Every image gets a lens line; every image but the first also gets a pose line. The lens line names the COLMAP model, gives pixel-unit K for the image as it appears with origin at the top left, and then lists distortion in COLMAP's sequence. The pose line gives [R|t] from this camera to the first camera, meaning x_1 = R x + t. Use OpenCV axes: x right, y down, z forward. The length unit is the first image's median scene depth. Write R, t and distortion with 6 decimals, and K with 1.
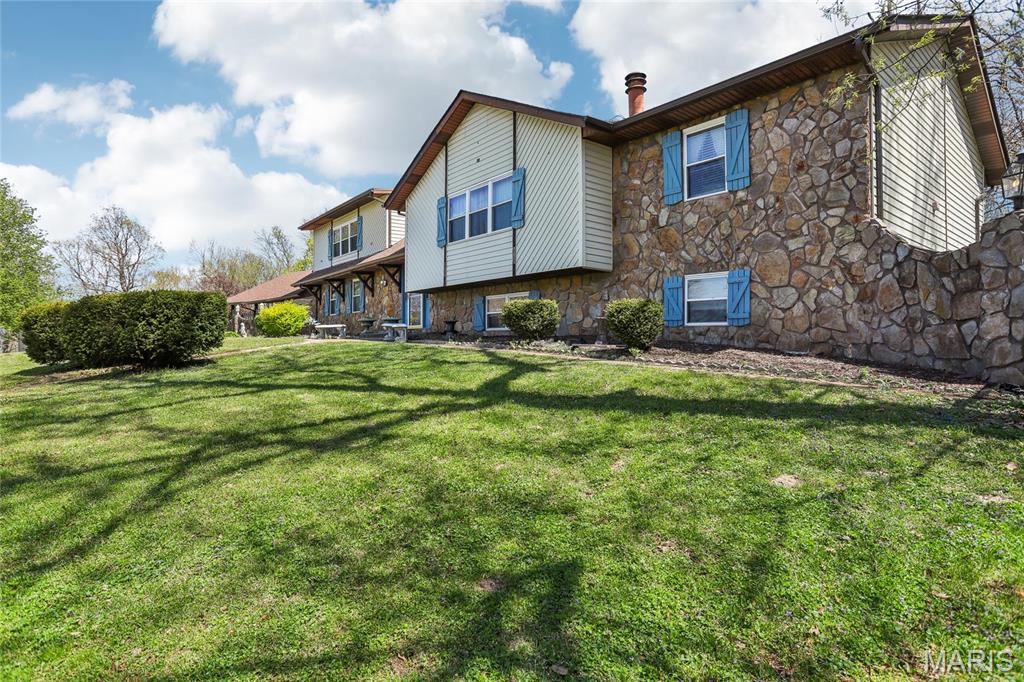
lens RADIAL K [[535.3, 0, 505.0], [0, 535.3, 336.8], [0, 0, 1]] dist [-0.092132, 0.052725]
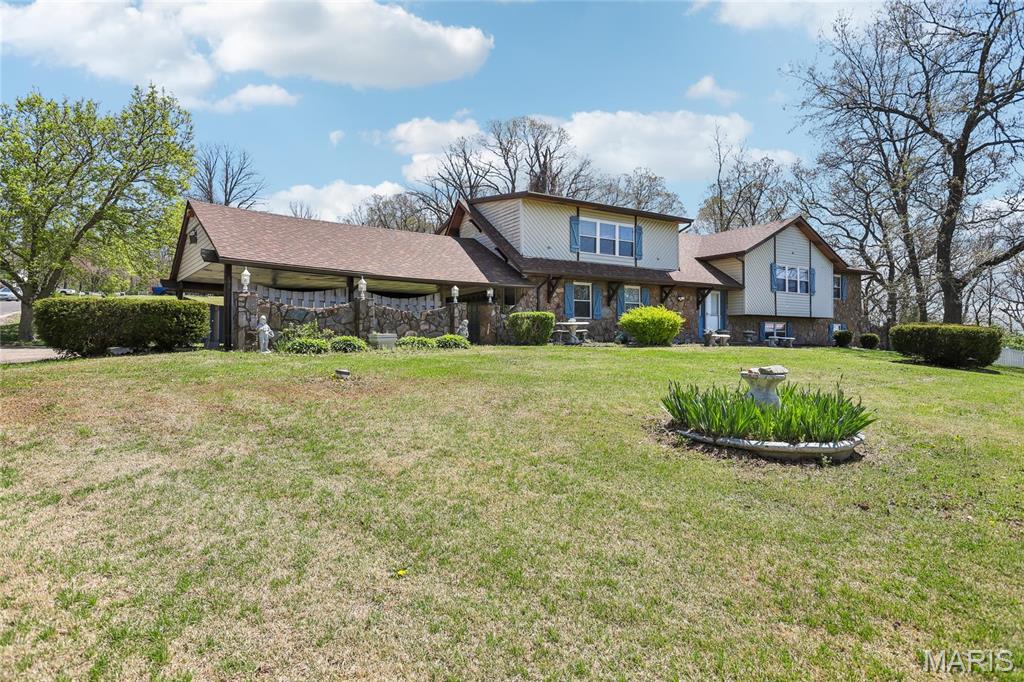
lens RADIAL K [[535.3, 0, 505.0], [0, 535.3, 336.8], [0, 0, 1]] dist [-0.092132, 0.052725]
pose [[0.175299, -0.002932, 0.984511, -2.555642], [-0.016480, 0.999847, 0.005912, -0.029205], [-0.984377, -0.017261, 0.175224, 2.063836]]
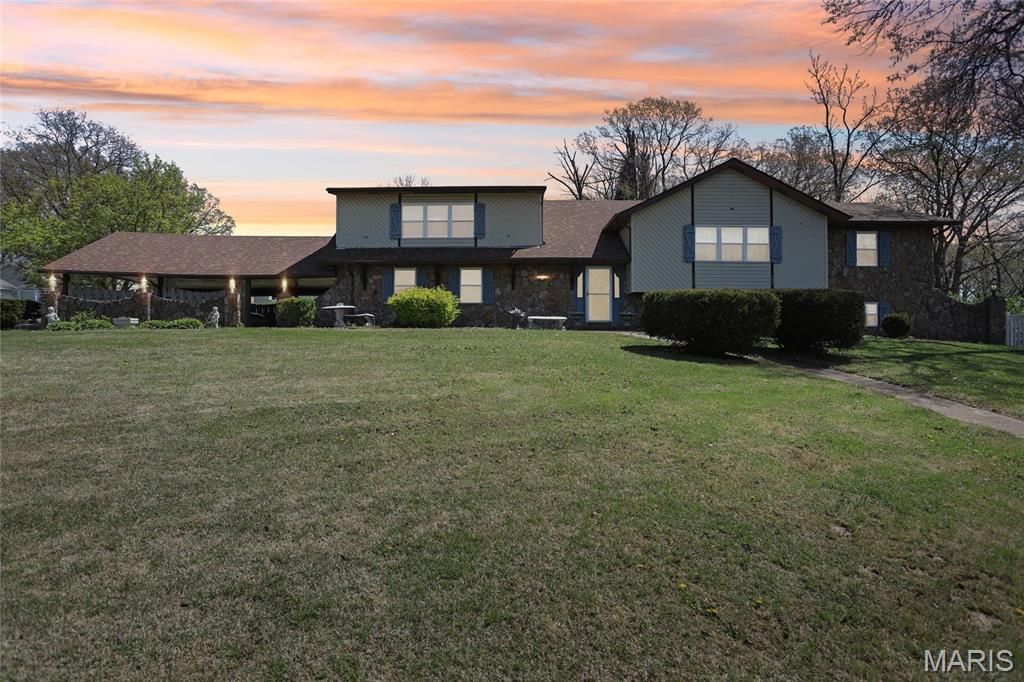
lens RADIAL K [[535.3, 0, 505.0], [0, 535.3, 336.8], [0, 0, 1]] dist [-0.092132, 0.052725]
pose [[0.642747, 0.001621, 0.766077, -1.885920], [-0.006405, 0.999974, 0.003257, 0.020003], [-0.766052, -0.007000, 0.642740, 0.669108]]
